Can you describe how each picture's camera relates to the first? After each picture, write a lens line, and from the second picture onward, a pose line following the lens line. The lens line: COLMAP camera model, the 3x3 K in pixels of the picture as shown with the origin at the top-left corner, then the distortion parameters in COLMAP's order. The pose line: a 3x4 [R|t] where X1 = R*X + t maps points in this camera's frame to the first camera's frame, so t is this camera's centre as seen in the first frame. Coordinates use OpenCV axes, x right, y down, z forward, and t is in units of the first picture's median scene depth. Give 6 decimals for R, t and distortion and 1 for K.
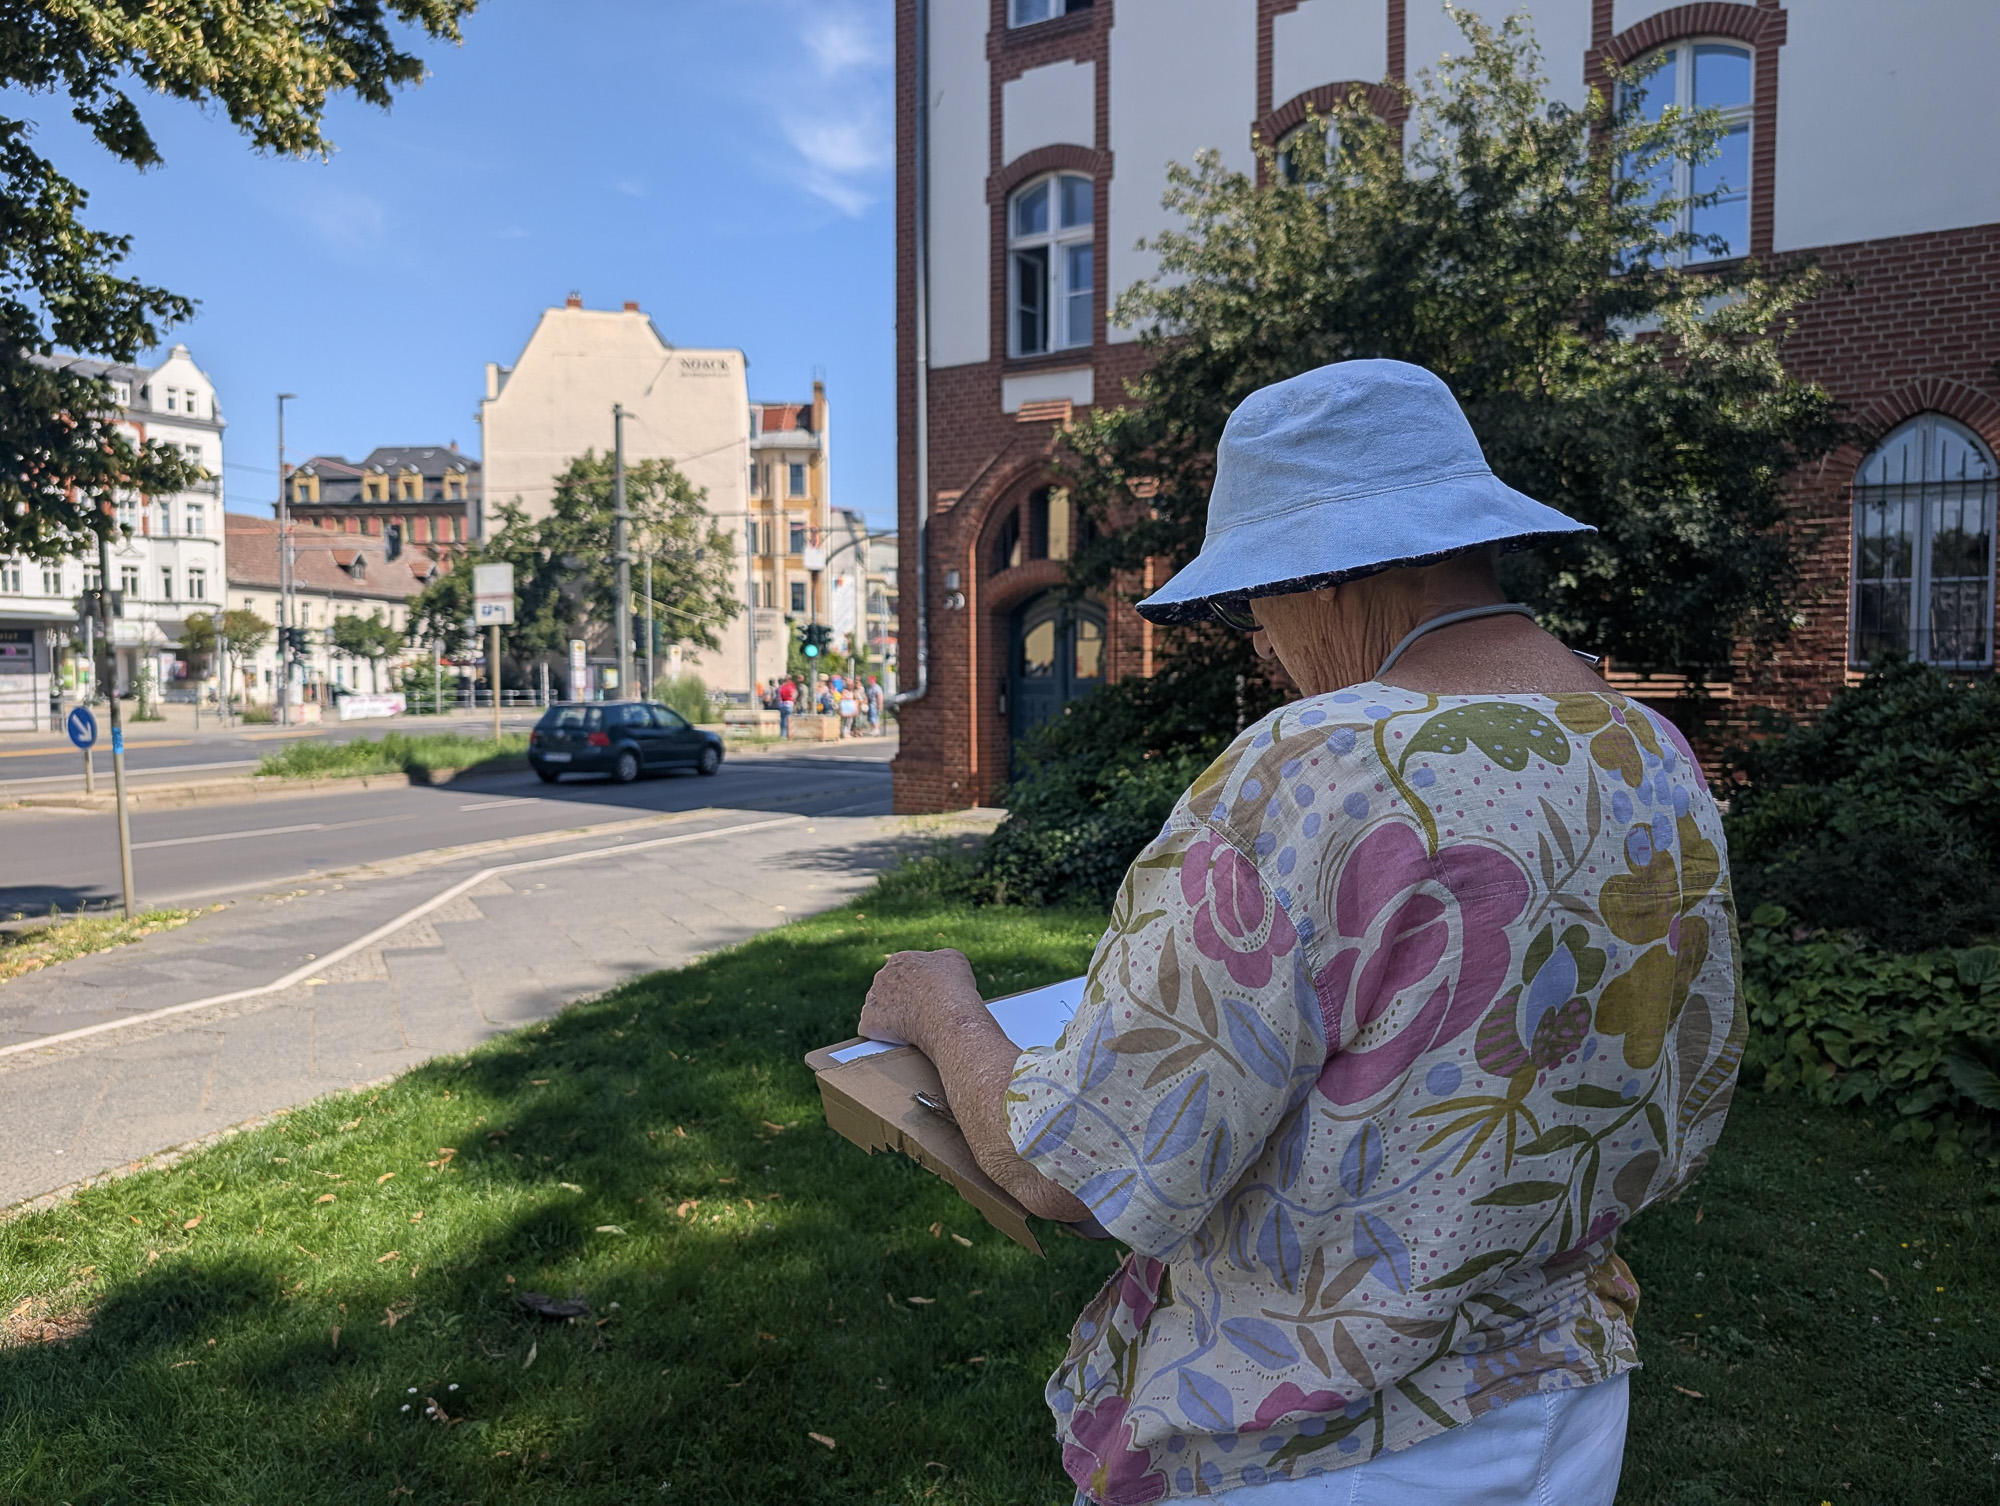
lens RADIAL K [[1345.1, 0, 1000.0], [0, 1345.1, 753.0], [0, 0, 1]] dist [0.021589, -0.024655]
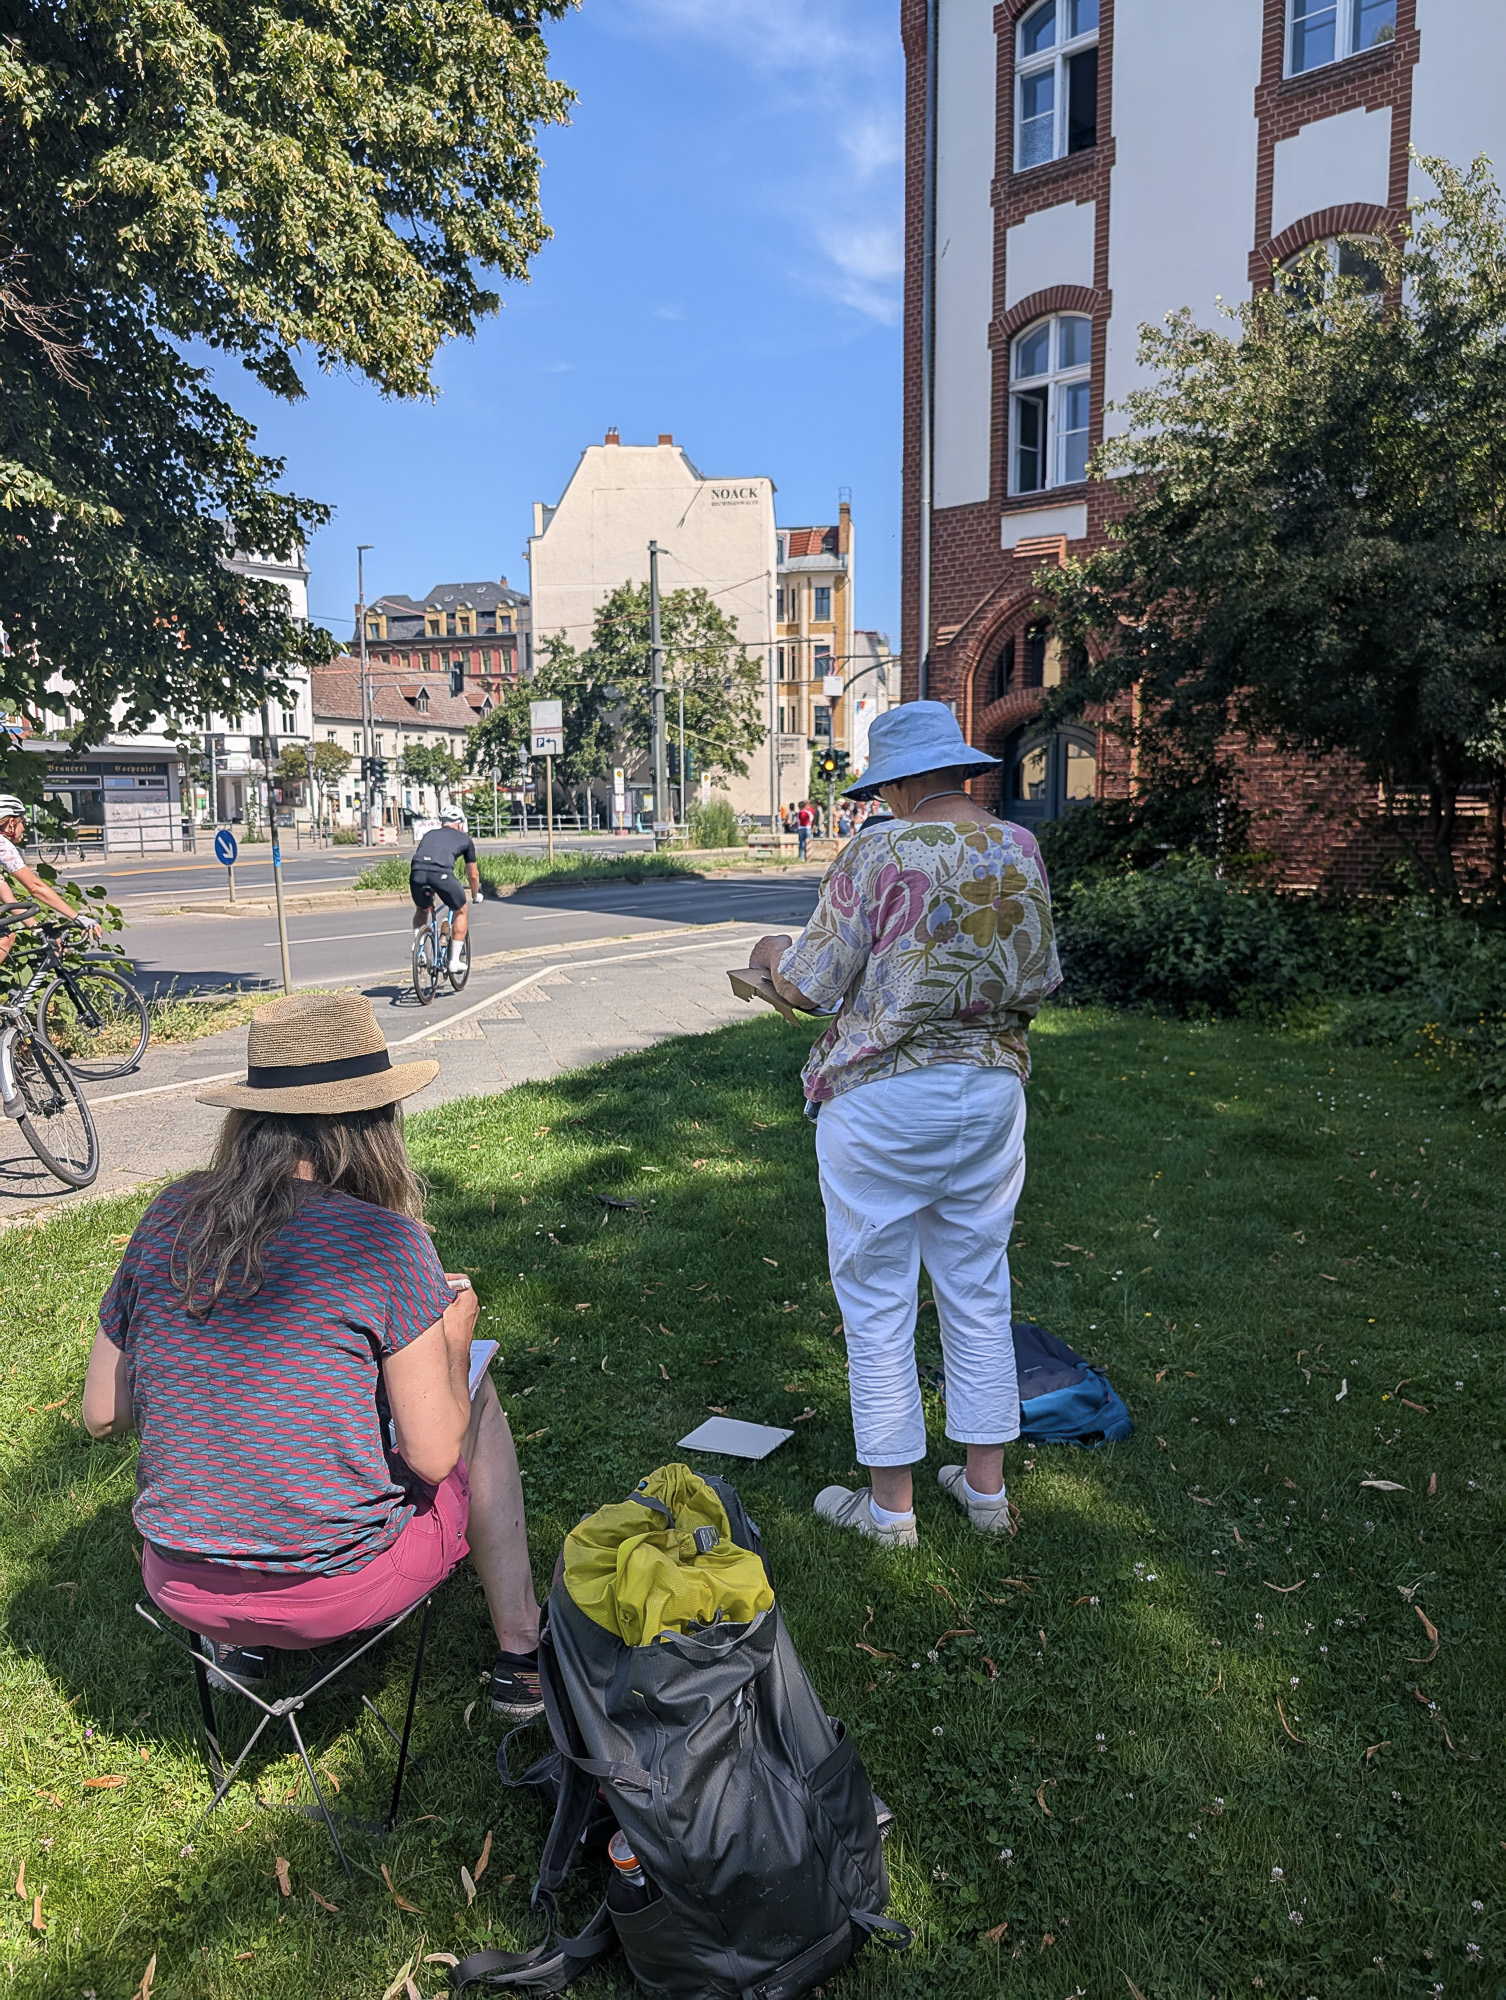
lens RADIAL K [[1345.1, 0, 753.0], [0, 1345.1, 1000.0], [0, 0, 1]] dist [0.021589, -0.024655]
pose [[0.979416, 0.023183, -0.200518, 0.031490], [-0.004622, 0.995698, 0.092545, 0.004118], [0.201801, -0.089713, 0.975309, -0.111052]]
